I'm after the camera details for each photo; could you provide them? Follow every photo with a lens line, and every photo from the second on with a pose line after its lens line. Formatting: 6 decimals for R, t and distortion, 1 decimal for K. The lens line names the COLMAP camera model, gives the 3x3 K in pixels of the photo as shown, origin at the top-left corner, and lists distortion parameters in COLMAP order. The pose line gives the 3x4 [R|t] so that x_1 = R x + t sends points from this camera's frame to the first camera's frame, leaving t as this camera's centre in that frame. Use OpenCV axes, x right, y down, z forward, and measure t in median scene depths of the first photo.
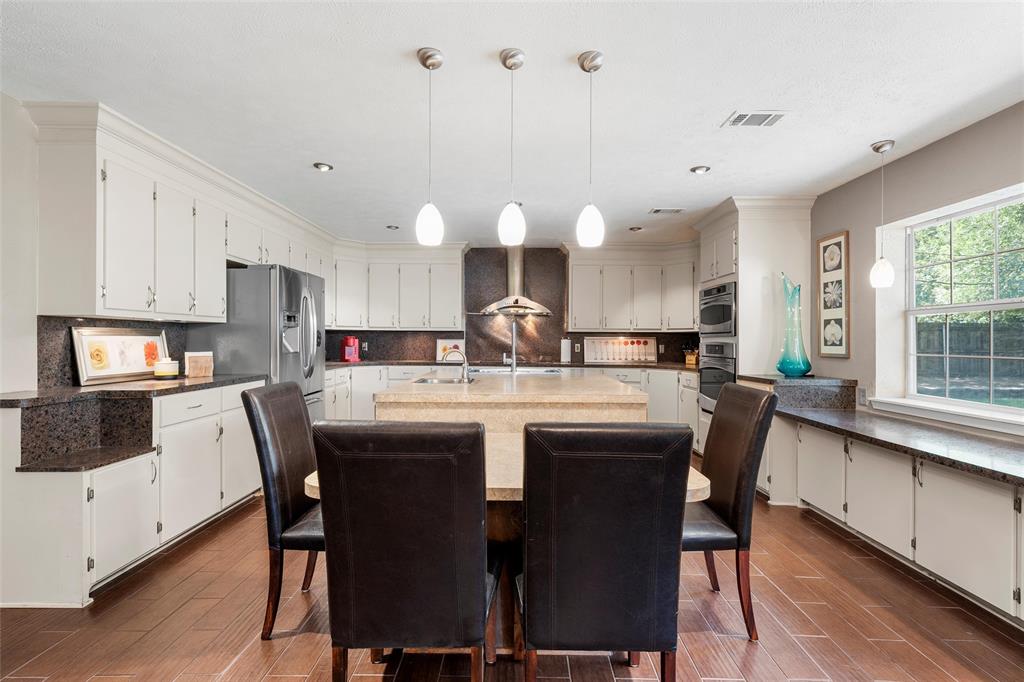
lens RADIAL K [[467.2, 0, 512.0], [0, 467.2, 341.0], [0, 0, 1]] dist [0.001780, 0.000065]
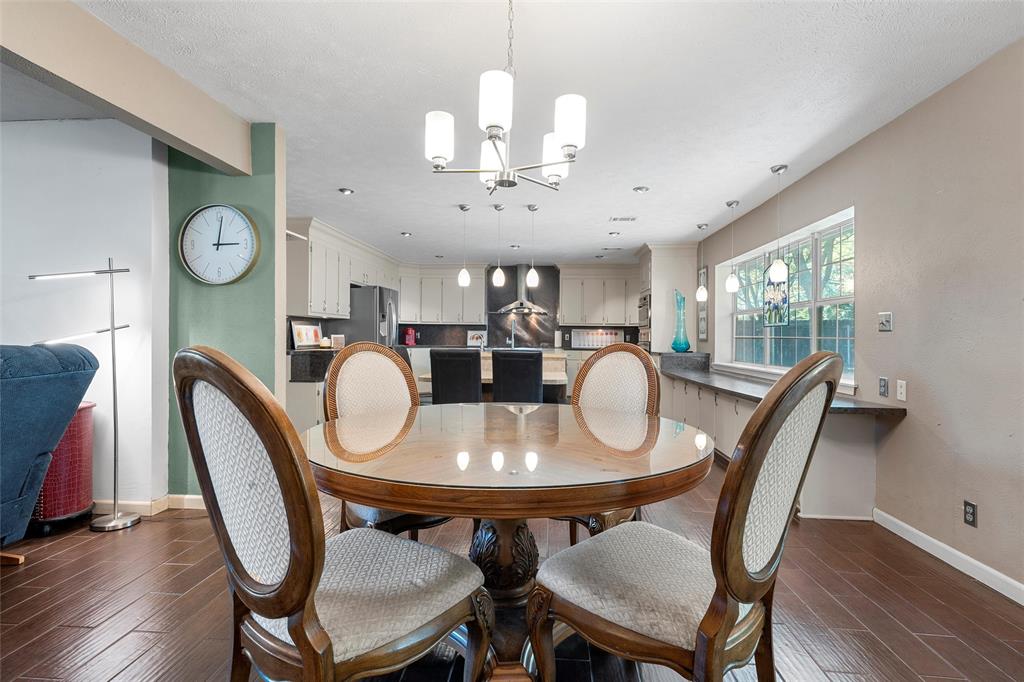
lens RADIAL K [[467.2, 0, 512.0], [0, 467.2, 341.0], [0, 0, 1]] dist [0.001780, 0.000065]
pose [[0.997802, 0.006002, -0.065995, 0.099688], [-0.005479, 0.999952, 0.008113, 0.022781], [0.066041, -0.007734, 0.997787, -0.599636]]
